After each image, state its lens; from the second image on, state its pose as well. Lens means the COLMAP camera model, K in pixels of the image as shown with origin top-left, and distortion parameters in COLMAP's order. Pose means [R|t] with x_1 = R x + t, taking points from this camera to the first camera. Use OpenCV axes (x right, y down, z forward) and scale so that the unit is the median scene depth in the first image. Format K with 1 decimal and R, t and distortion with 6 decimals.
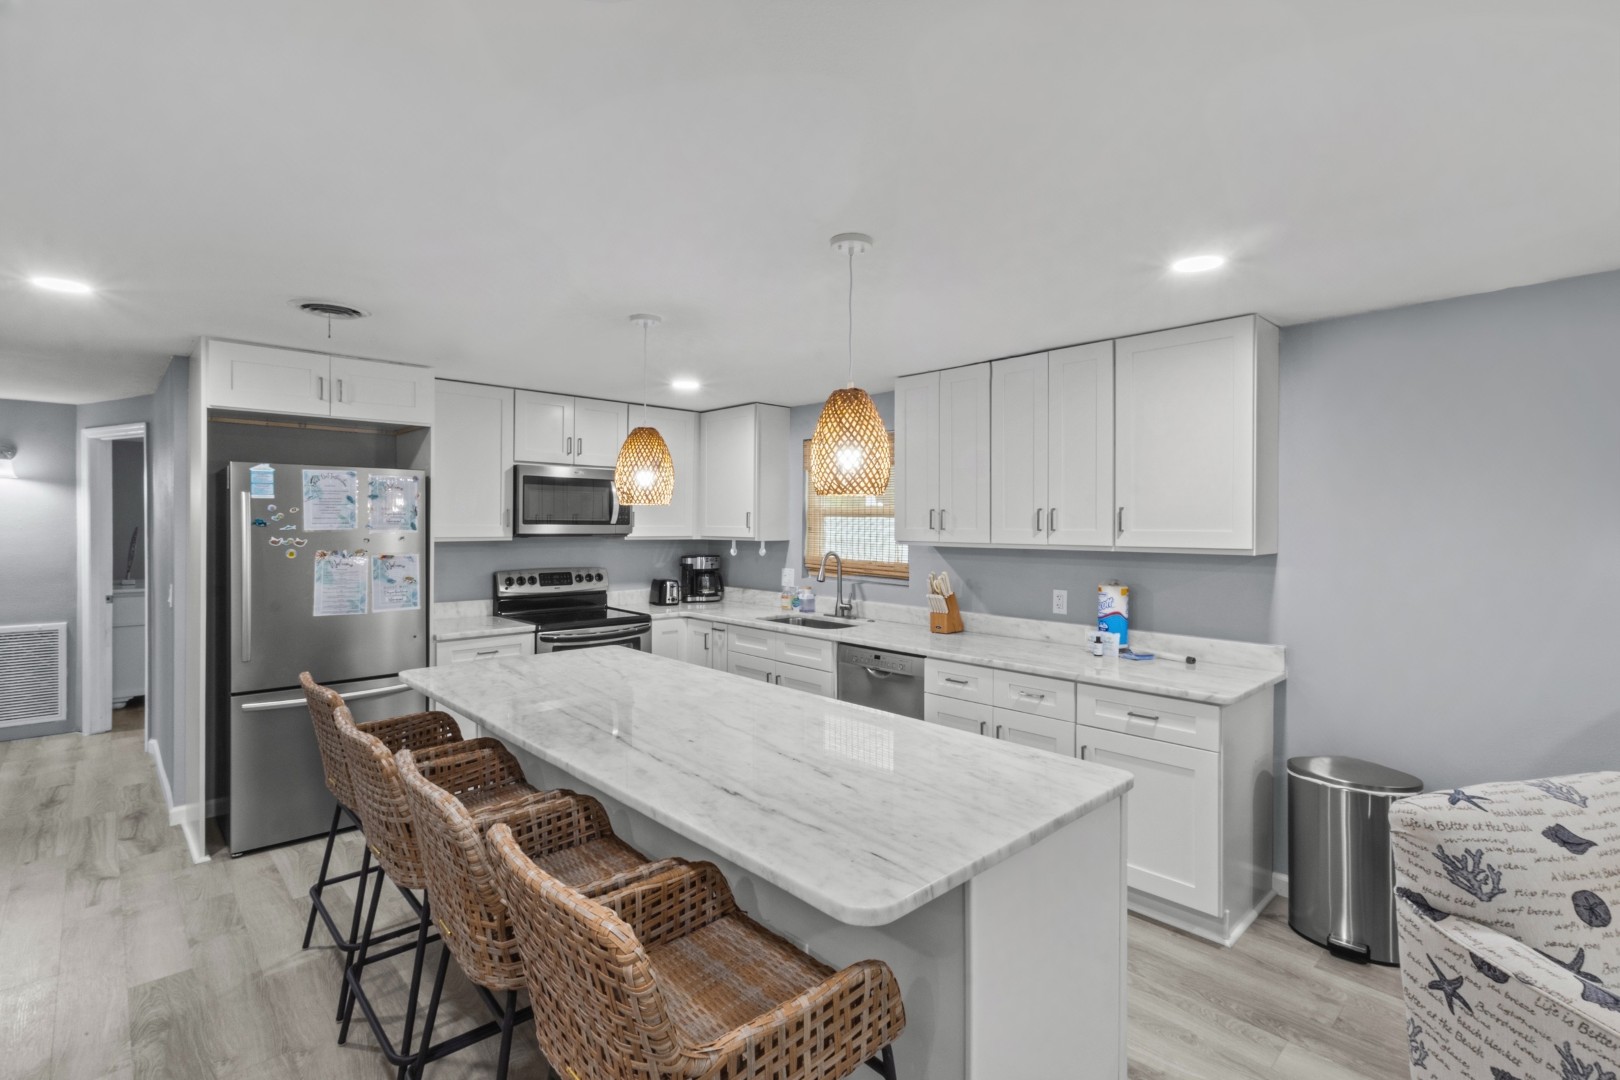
lens RADIAL K [[747.7, 0, 803.7], [0, 747.7, 536.3], [0, 0, 1]] dist [0.001572, 0.000105]
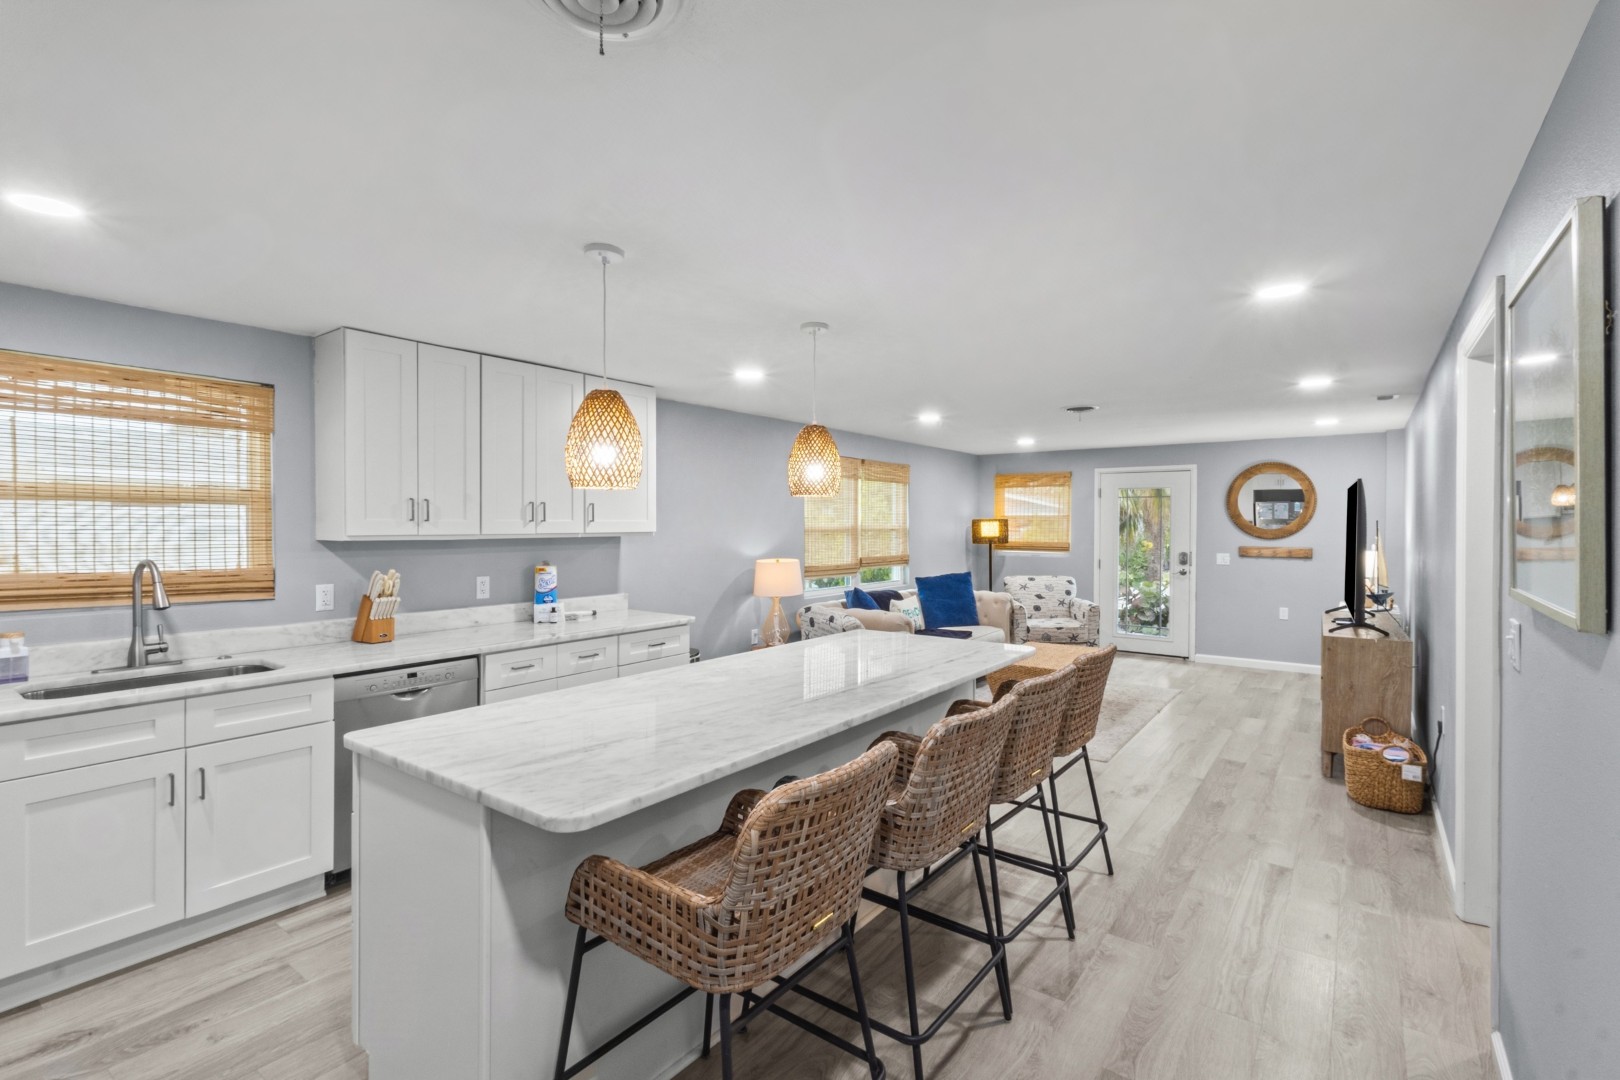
lens RADIAL K [[740.1, 0, 810.0], [0, 740.1, 540.0], [0, 0, 1]] dist [0.000182, -0.000035]
pose [[-0.185198, -0.025381, 0.982373, -0.784506], [0.014956, 0.999478, 0.028642, -0.004941], [-0.982587, 0.019997, -0.184722, 0.720453]]
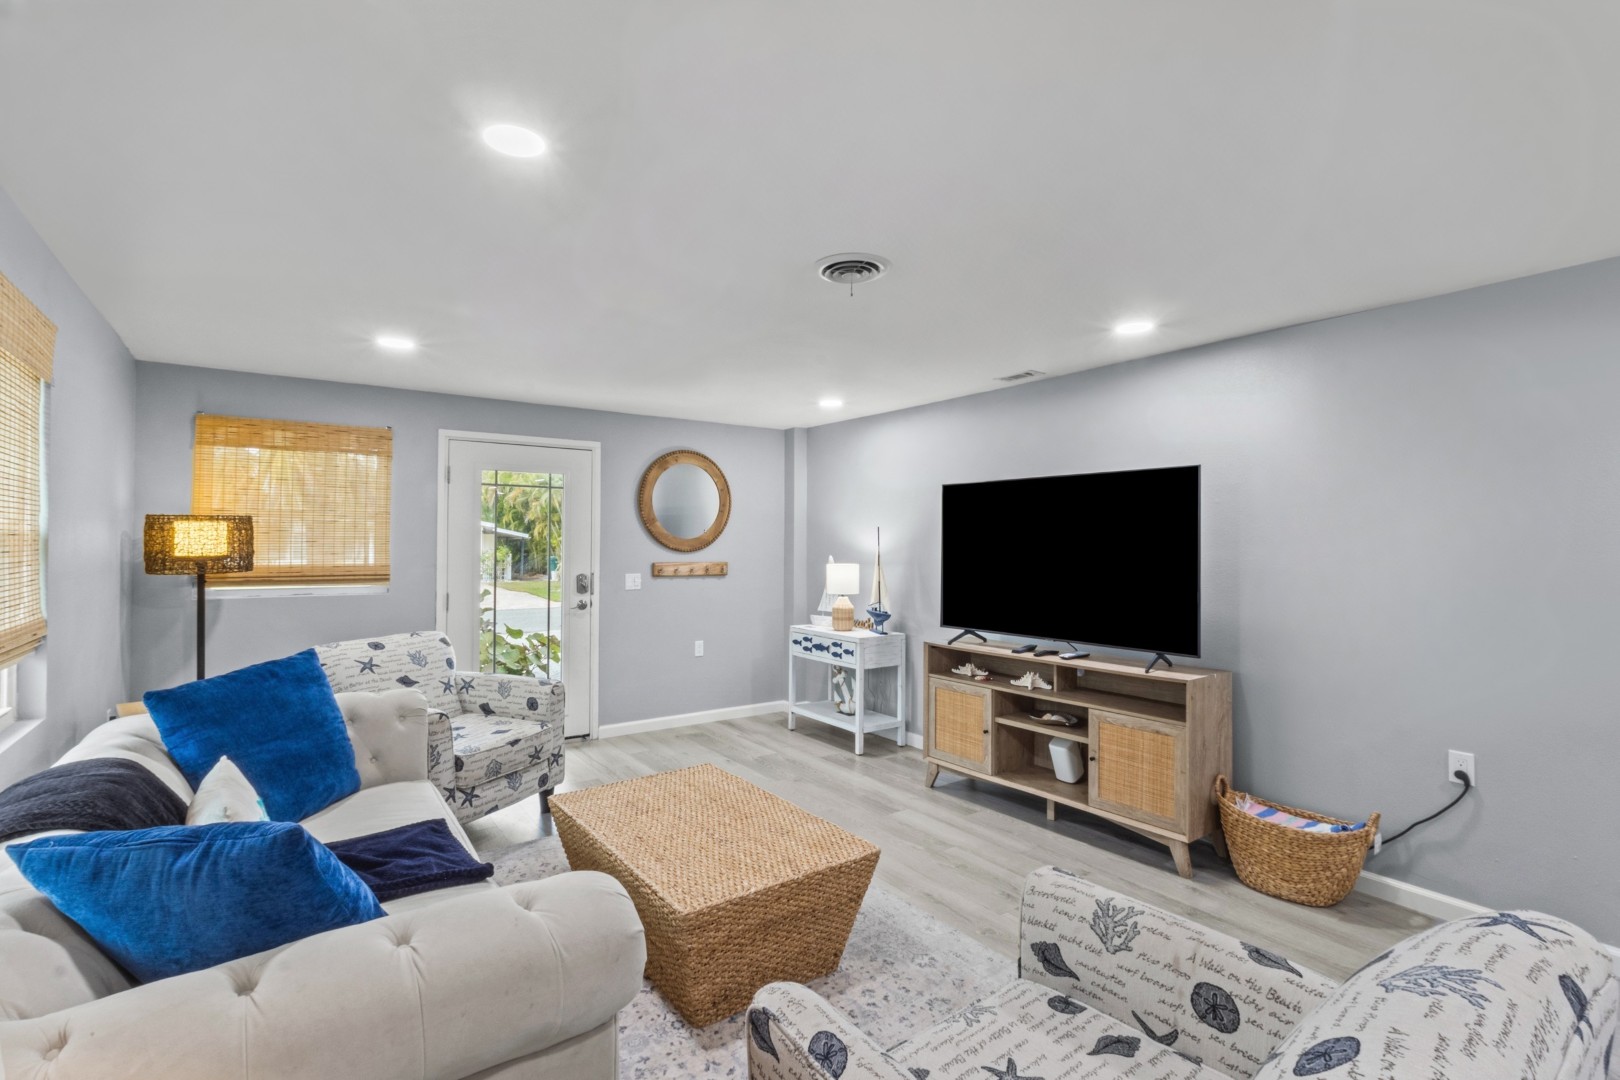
lens RADIAL K [[747.7, 0, 803.7], [0, 747.7, 536.3], [0, 0, 1]] dist [0.001572, 0.000105]
pose [[-0.990464, -0.004107, 0.137707, 0.478221], [-0.002952, 0.999959, 0.008594, 0.022267], [-0.137737, 0.008105, -0.990436, 0.607799]]
